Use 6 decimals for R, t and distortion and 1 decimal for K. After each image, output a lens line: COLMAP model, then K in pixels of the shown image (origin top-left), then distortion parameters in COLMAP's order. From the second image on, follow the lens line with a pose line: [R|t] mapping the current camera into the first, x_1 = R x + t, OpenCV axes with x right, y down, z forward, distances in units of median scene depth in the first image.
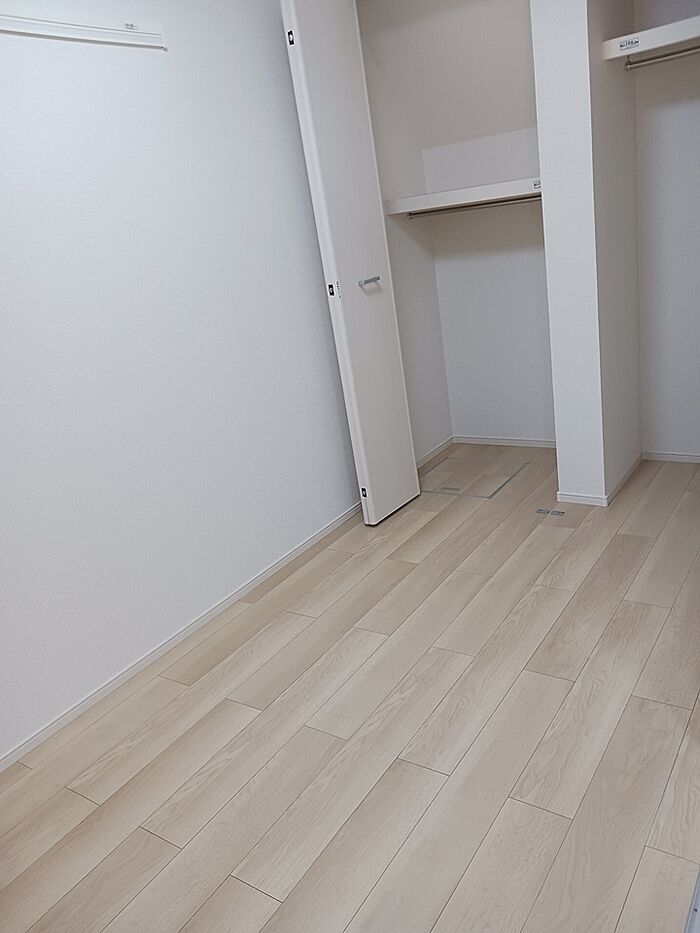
lens RADIAL K [[733.4, 0, 350.0], [0, 733.4, 466.5], [0, 0, 1]] dist [-0.011142, 0.042016]
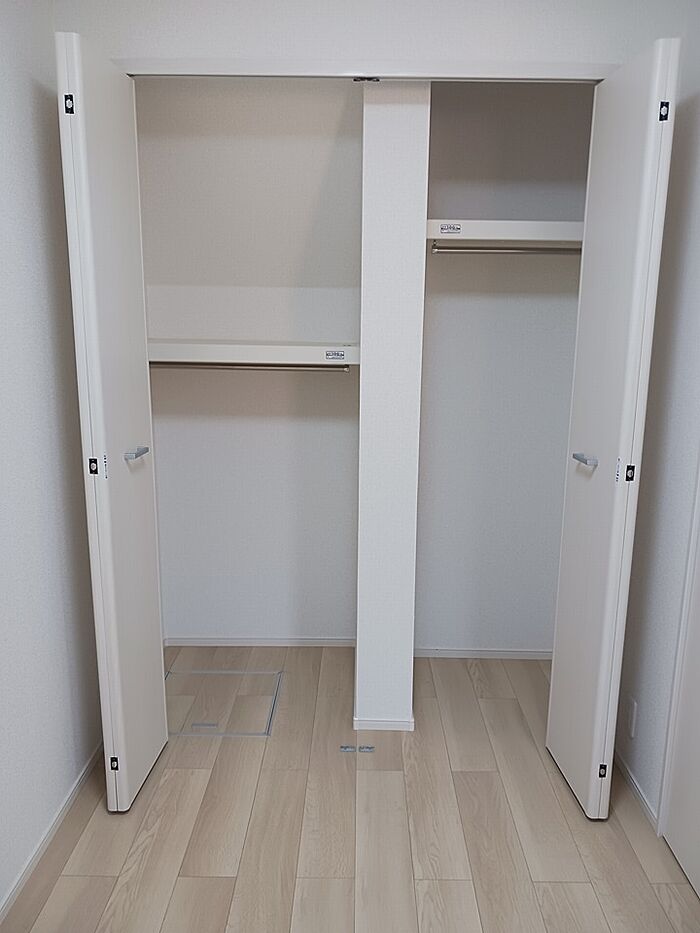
lens RADIAL K [[733.4, 0, 350.0], [0, 733.4, 466.5], [0, 0, 1]] dist [-0.011142, 0.042016]
pose [[0.820695, 0.041577, 0.569852, -0.223317], [0.066305, 0.983680, -0.167262, -0.118965], [-0.567507, 0.175055, 0.804544, 0.348974]]
